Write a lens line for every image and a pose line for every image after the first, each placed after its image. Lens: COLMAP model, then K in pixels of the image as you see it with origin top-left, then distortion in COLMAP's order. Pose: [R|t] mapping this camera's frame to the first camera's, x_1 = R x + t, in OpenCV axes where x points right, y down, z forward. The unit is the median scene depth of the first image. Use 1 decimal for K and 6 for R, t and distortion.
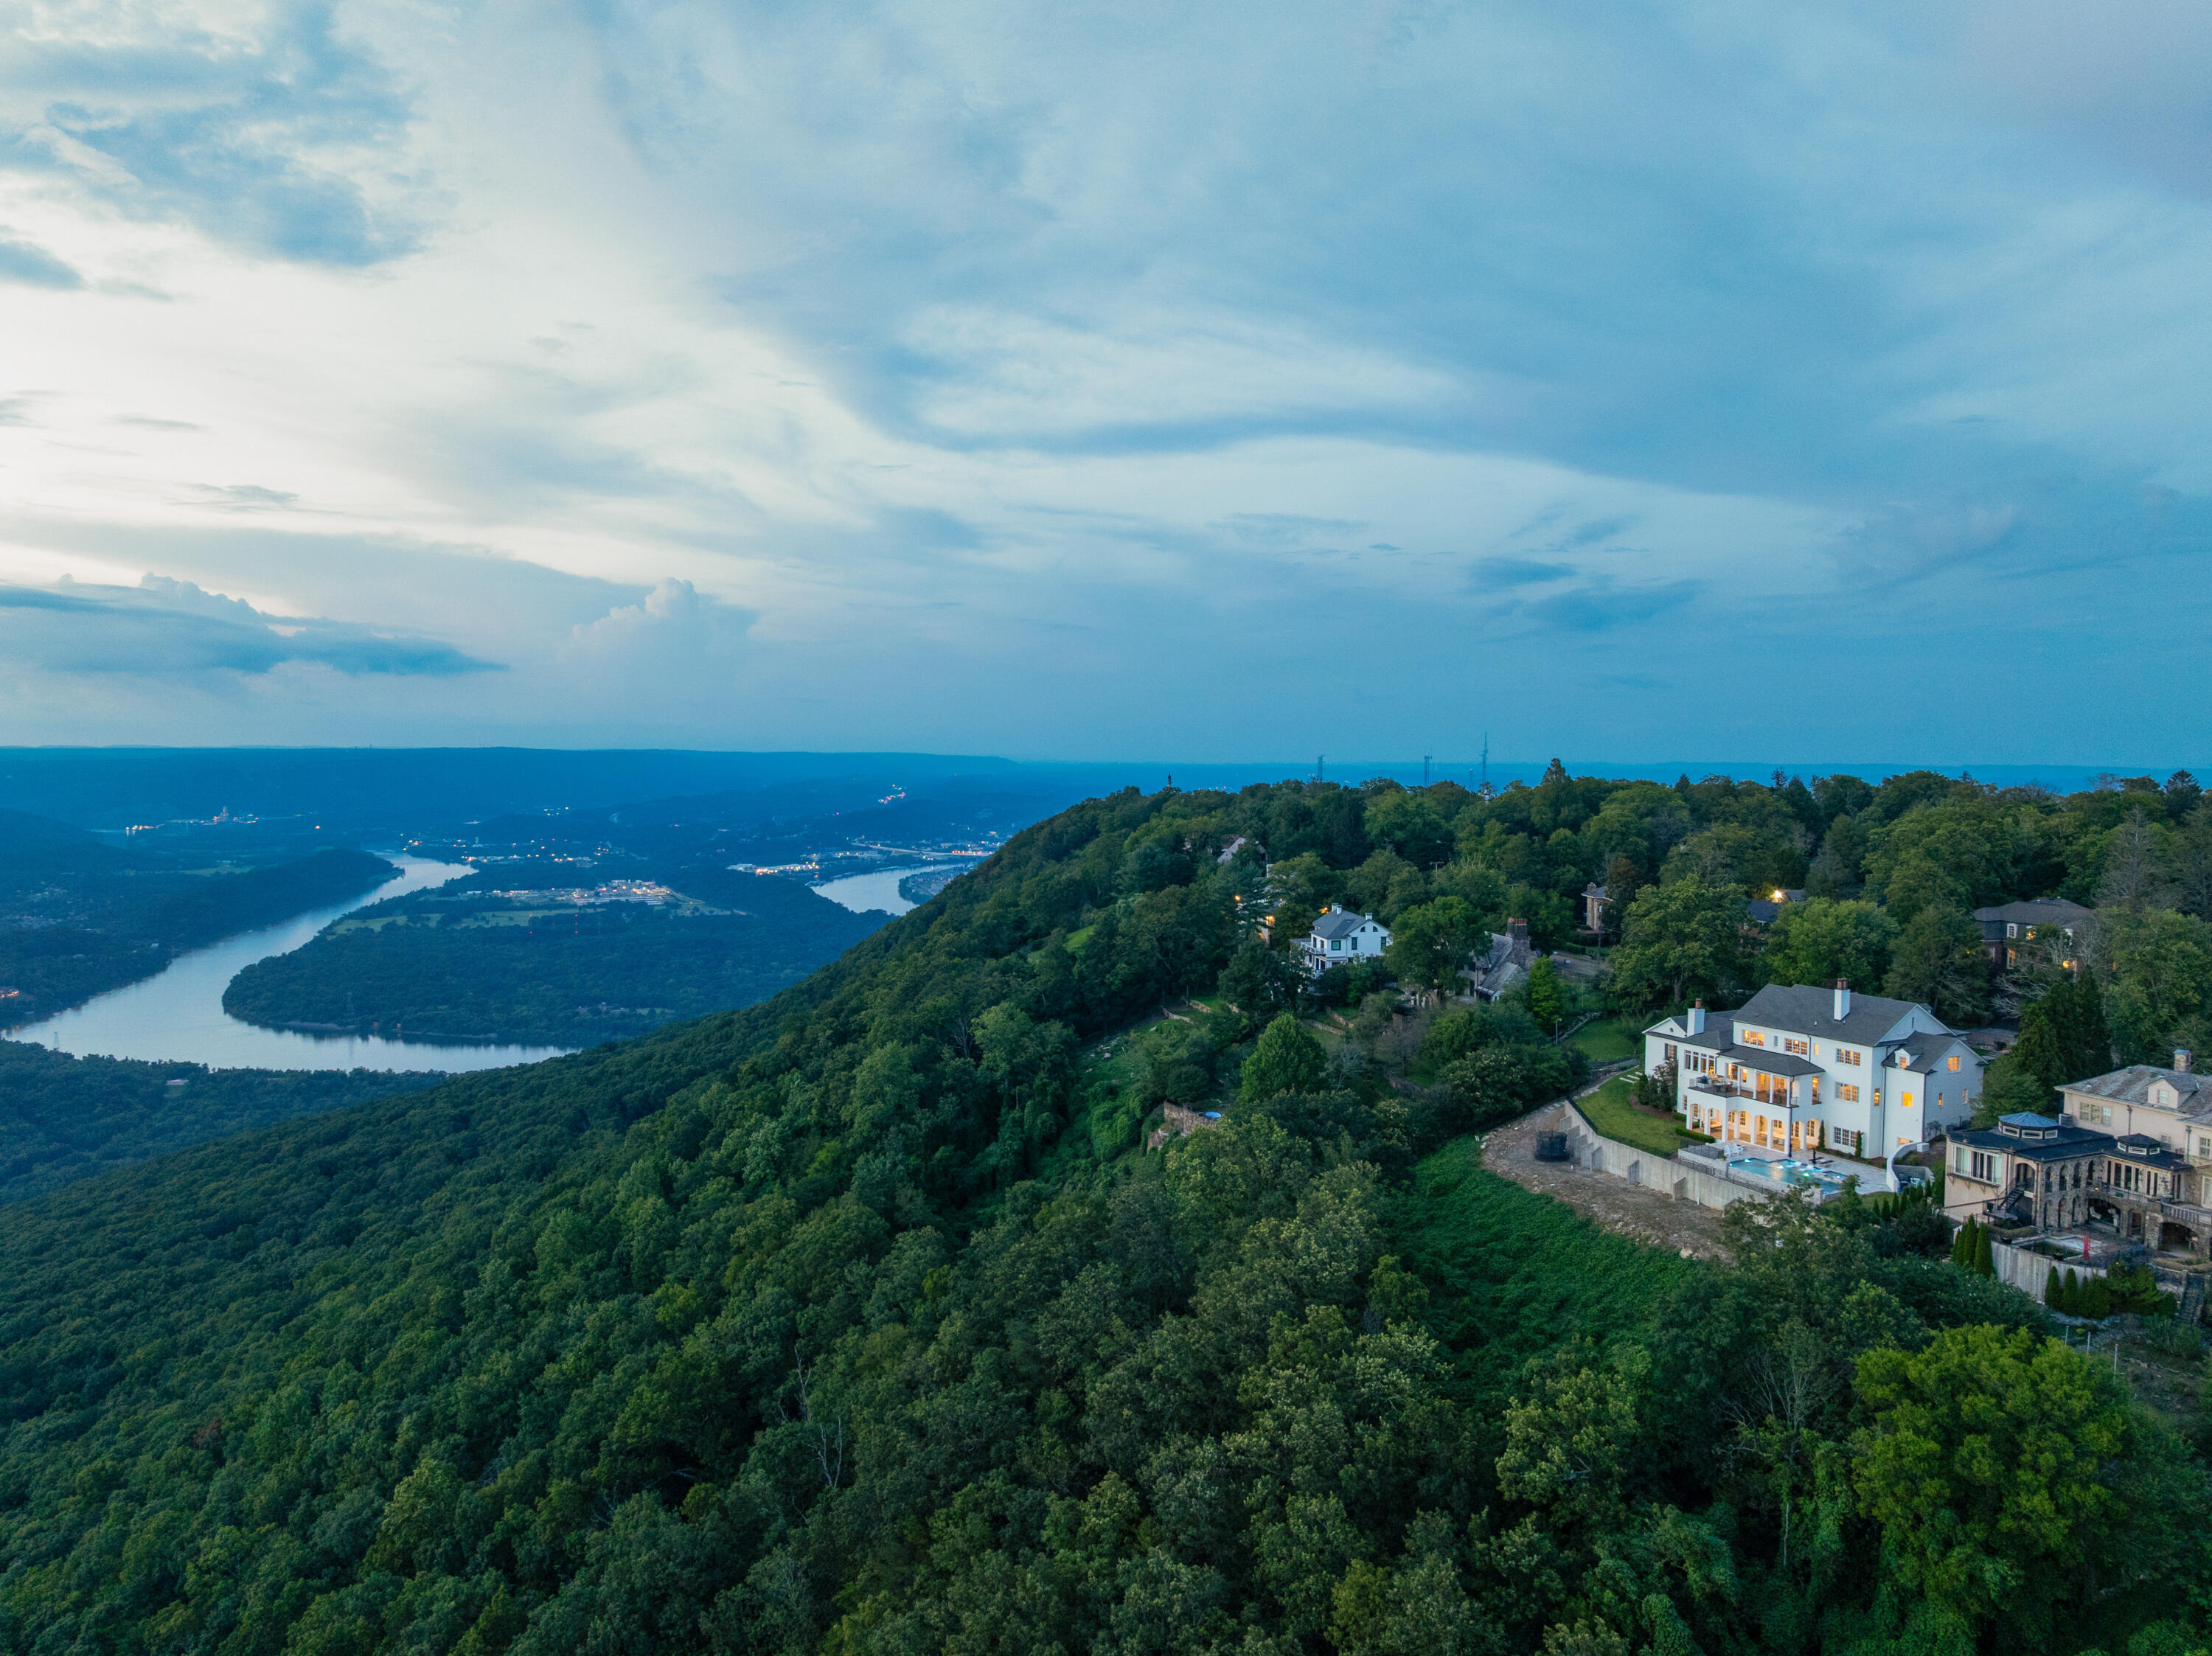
lens RADIAL K [[1569.7, 0, 1109.2], [0, 1569.7, 818.1], [0, 0, 1]] dist [-0.041188, 0.005850]
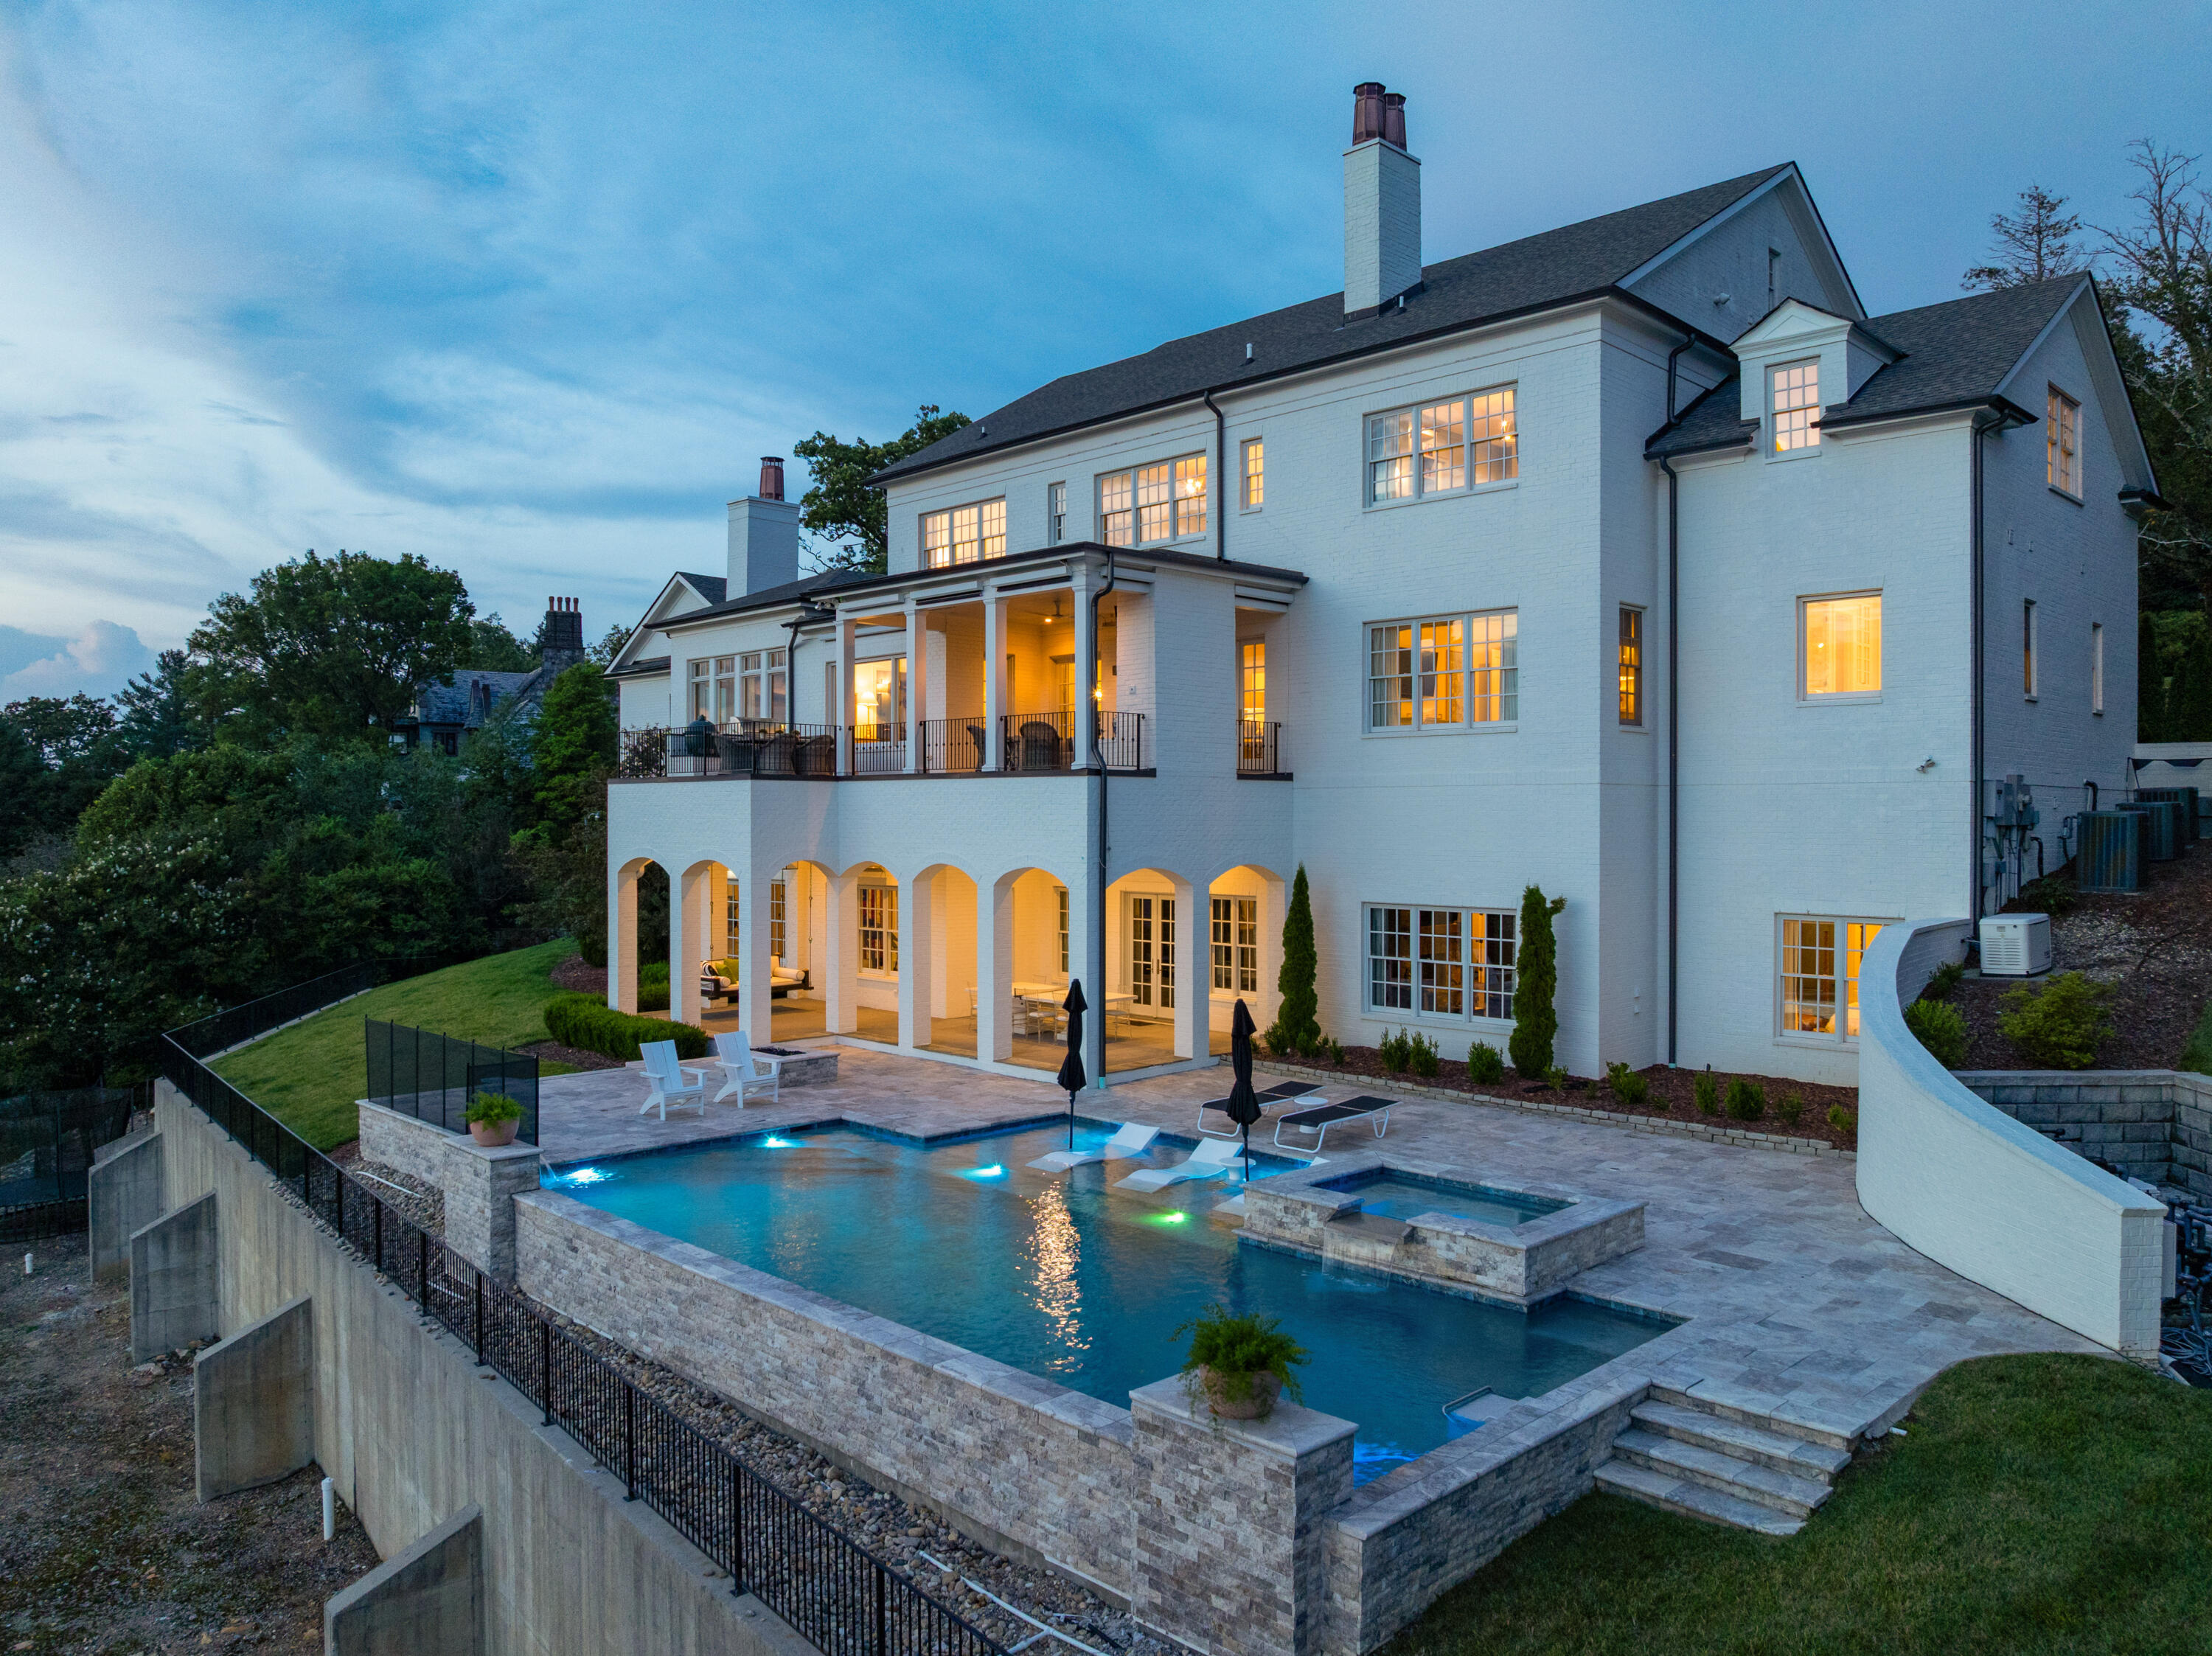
lens RADIAL K [[1570.3, 0, 1106.0], [0, 1570.3, 828.0], [0, 0, 1]] dist [-0.034603, 0.000250]
pose [[0.950881, -0.003325, 0.309539, 0.379804], [0.014142, 0.999365, -0.032706, 0.190223], [-0.309234, 0.035477, 0.950324, 0.830358]]
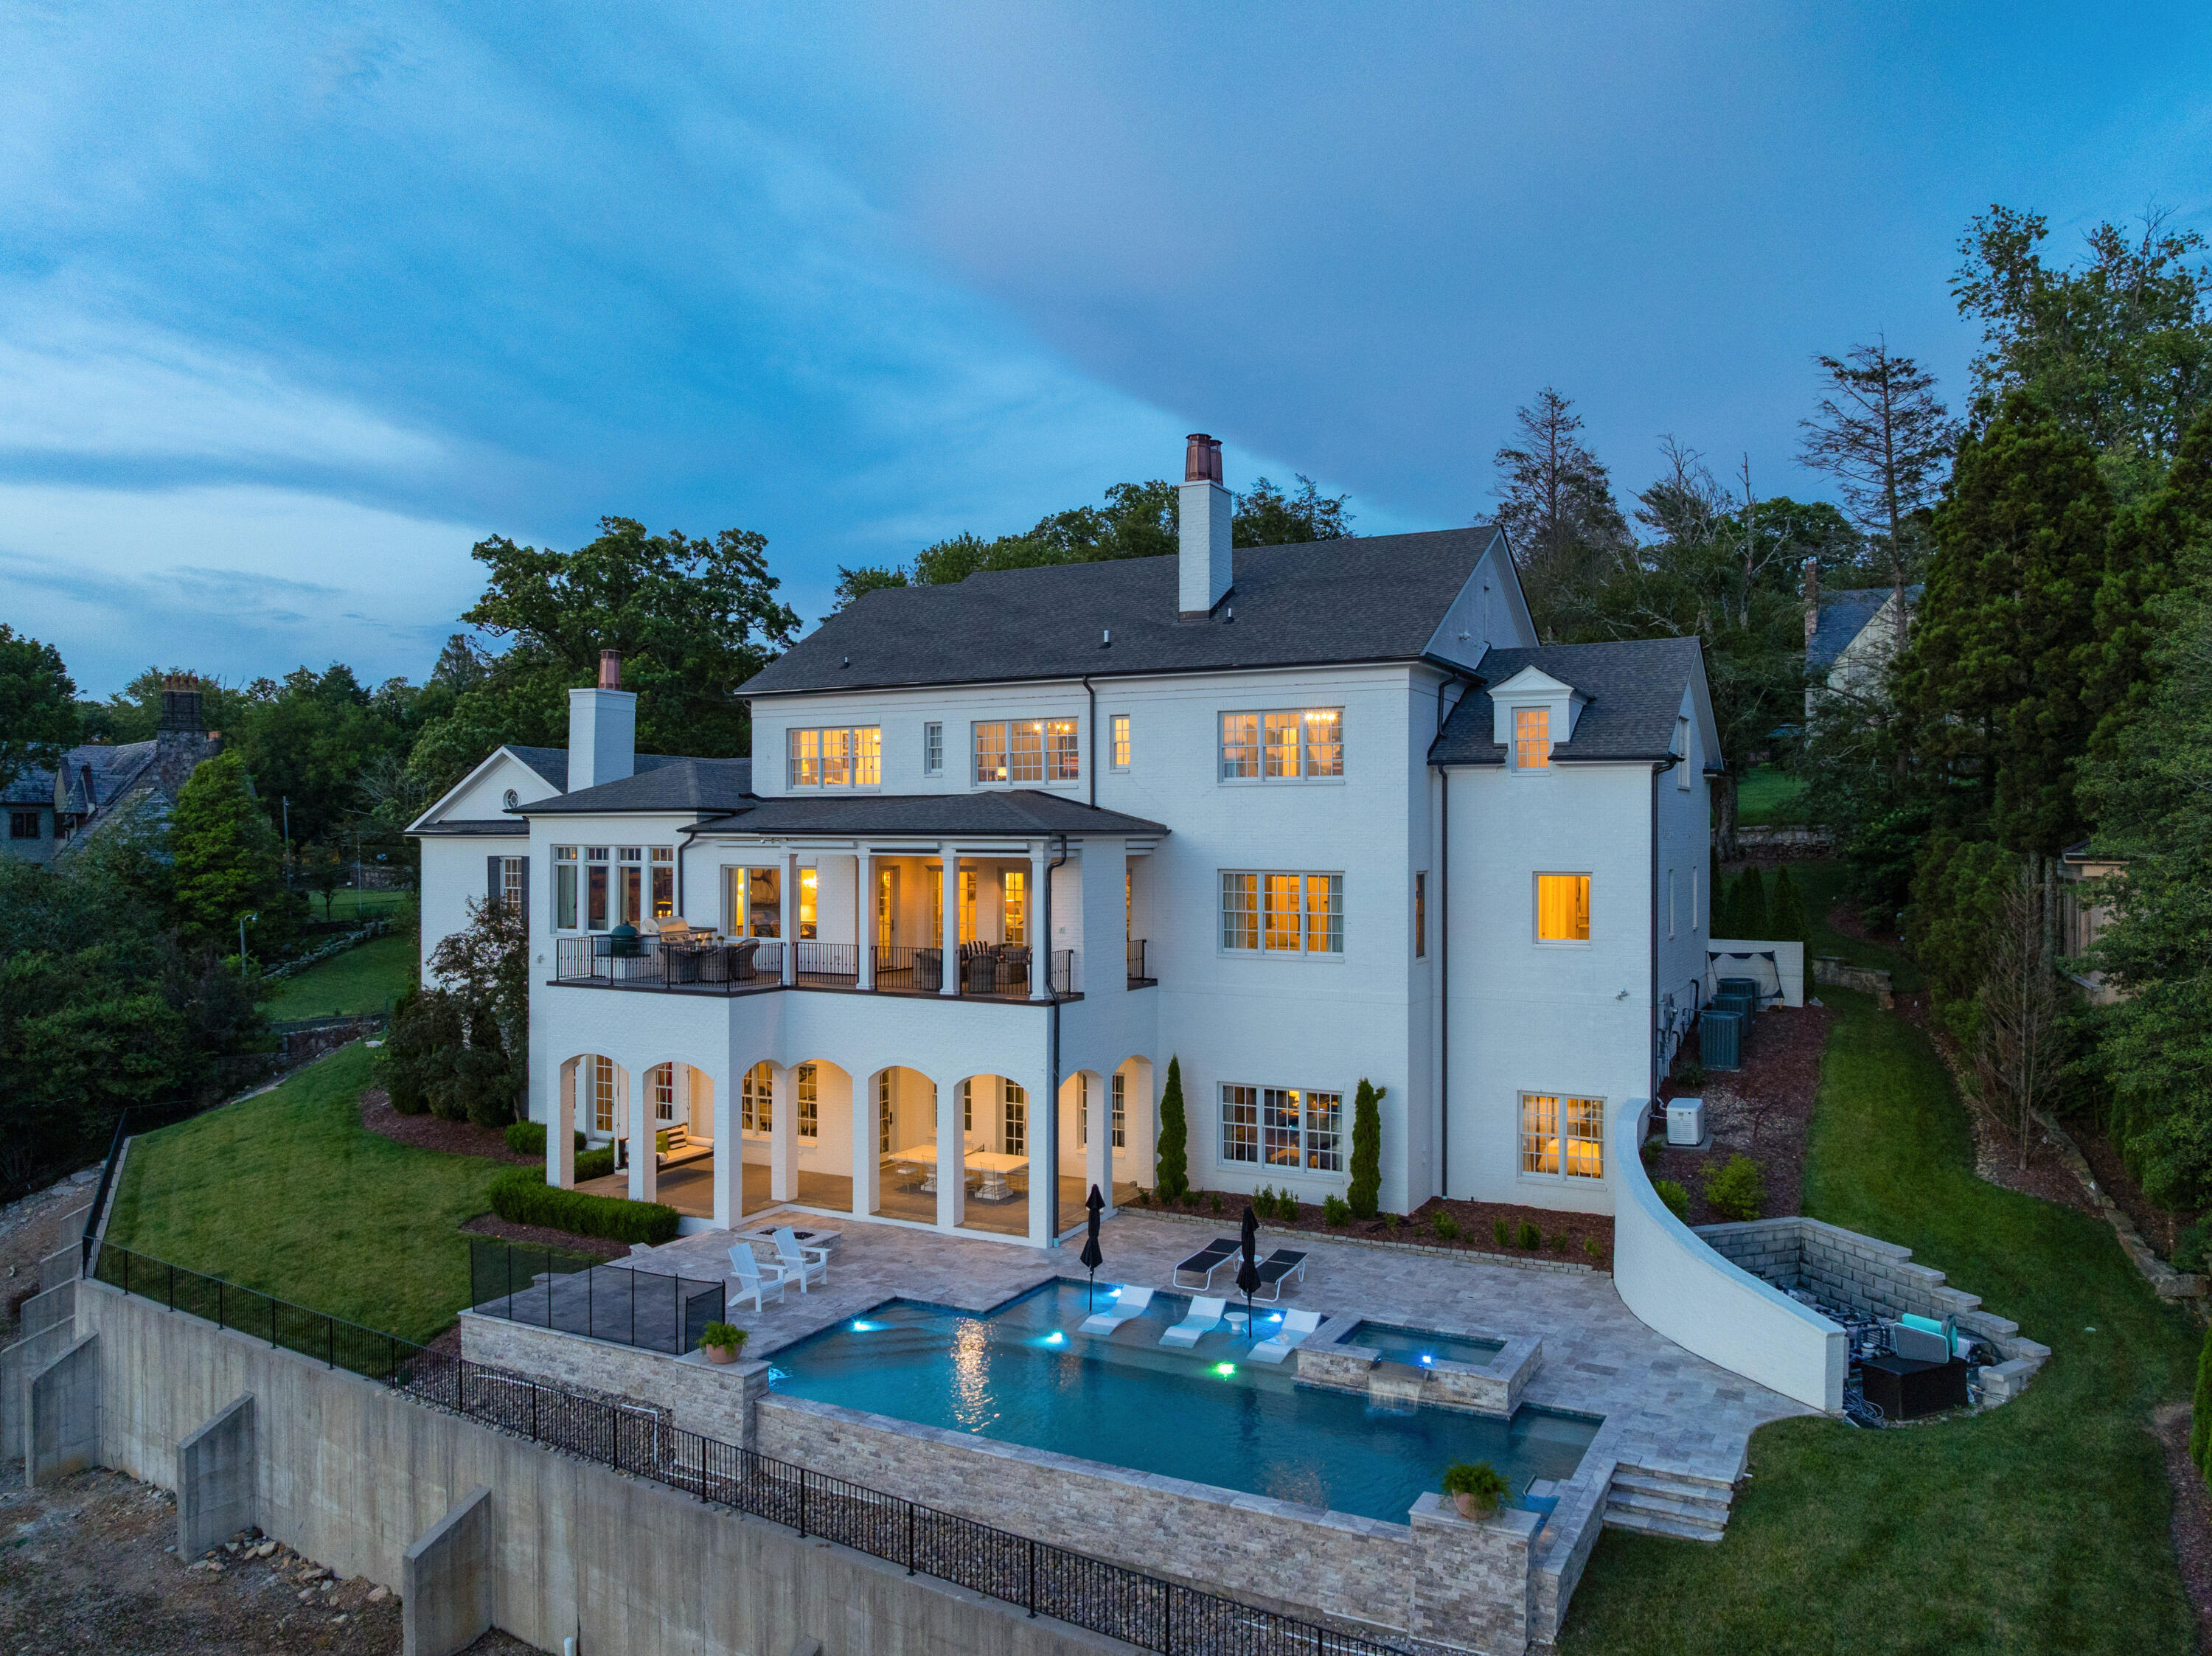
lens RADIAL K [[1569.7, 0, 1109.2], [0, 1569.7, 818.1], [0, 0, 1]] dist [-0.041188, 0.005850]
pose [[0.812790, 0.004656, 0.582539, 0.319727], [0.025333, 0.998740, -0.043327, 0.166371], [-0.582006, 0.049973, 0.811647, 0.810662]]
